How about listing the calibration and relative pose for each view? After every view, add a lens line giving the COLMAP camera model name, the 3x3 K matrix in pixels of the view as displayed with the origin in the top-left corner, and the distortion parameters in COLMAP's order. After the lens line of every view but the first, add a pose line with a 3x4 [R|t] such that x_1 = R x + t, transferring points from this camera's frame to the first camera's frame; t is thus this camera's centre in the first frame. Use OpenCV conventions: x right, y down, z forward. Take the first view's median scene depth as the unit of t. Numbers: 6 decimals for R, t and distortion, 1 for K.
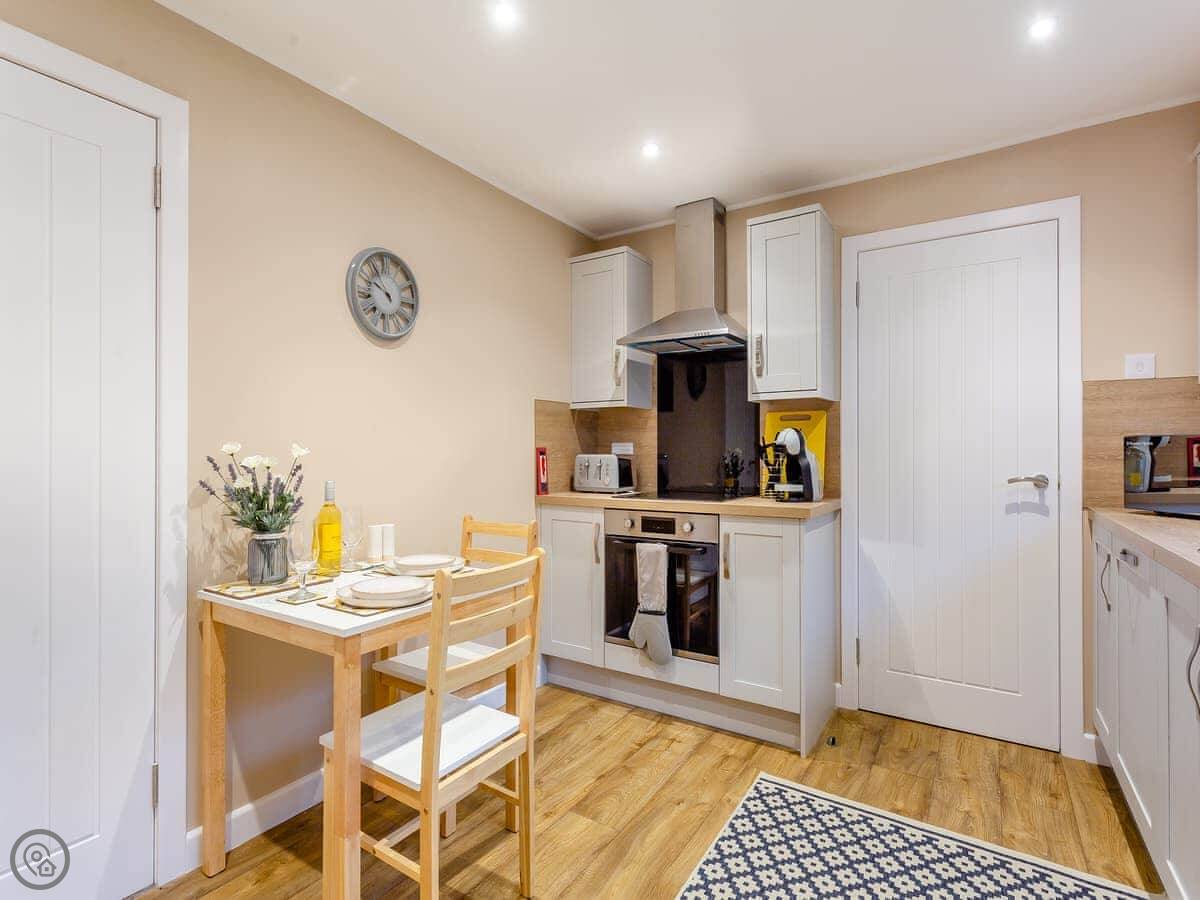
lens RADIAL K [[580.4, 0, 602.9], [0, 580.4, 440.9], [0, 0, 1]] dist [0.000716, 0.000503]
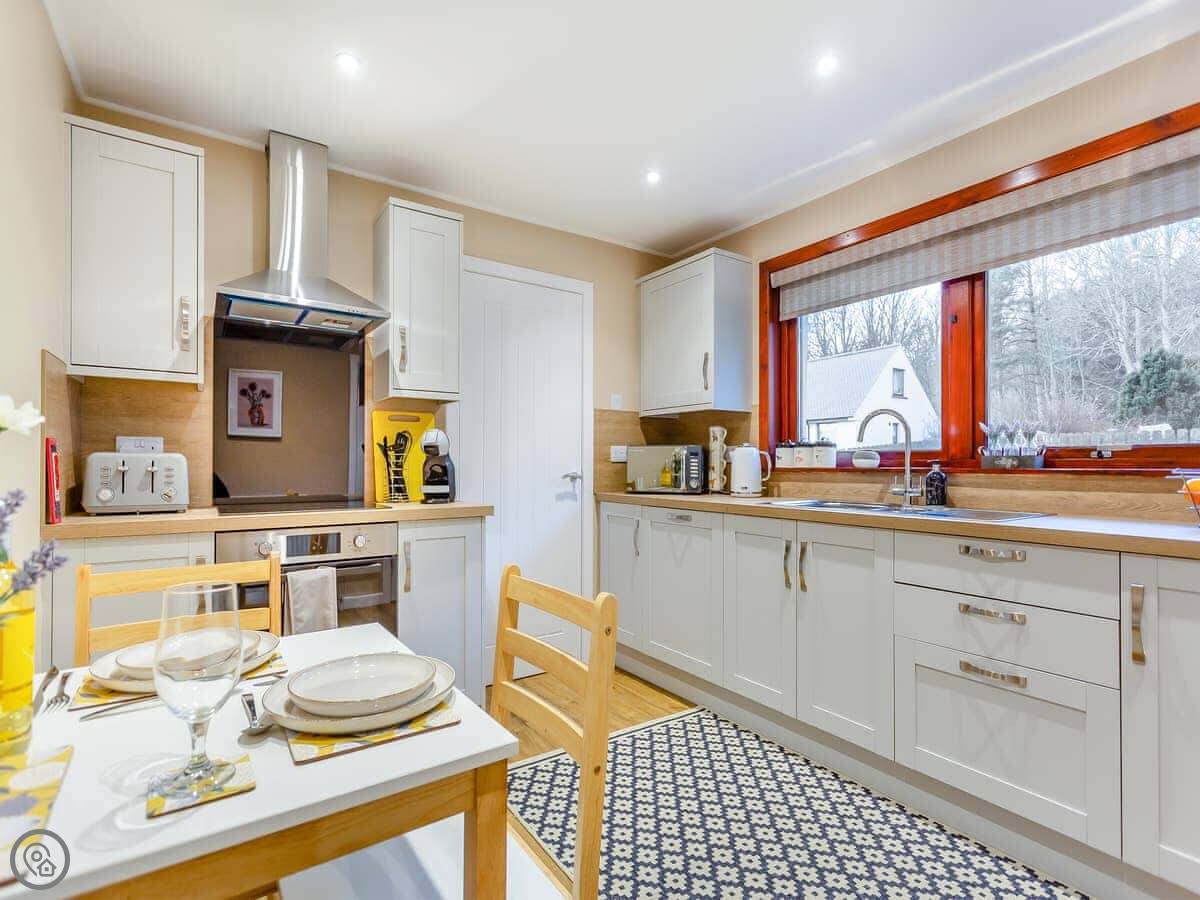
lens RADIAL K [[582.0, 0, 600.0], [0, 582.0, 450.0], [0, 0, 1]] dist [0.000500, 0.000056]
pose [[0.393691, 0.022764, 0.918961, -0.480233], [-0.019076, 0.999680, -0.016591, 0.025500], [-0.919045, -0.010998, 0.393999, 0.356103]]
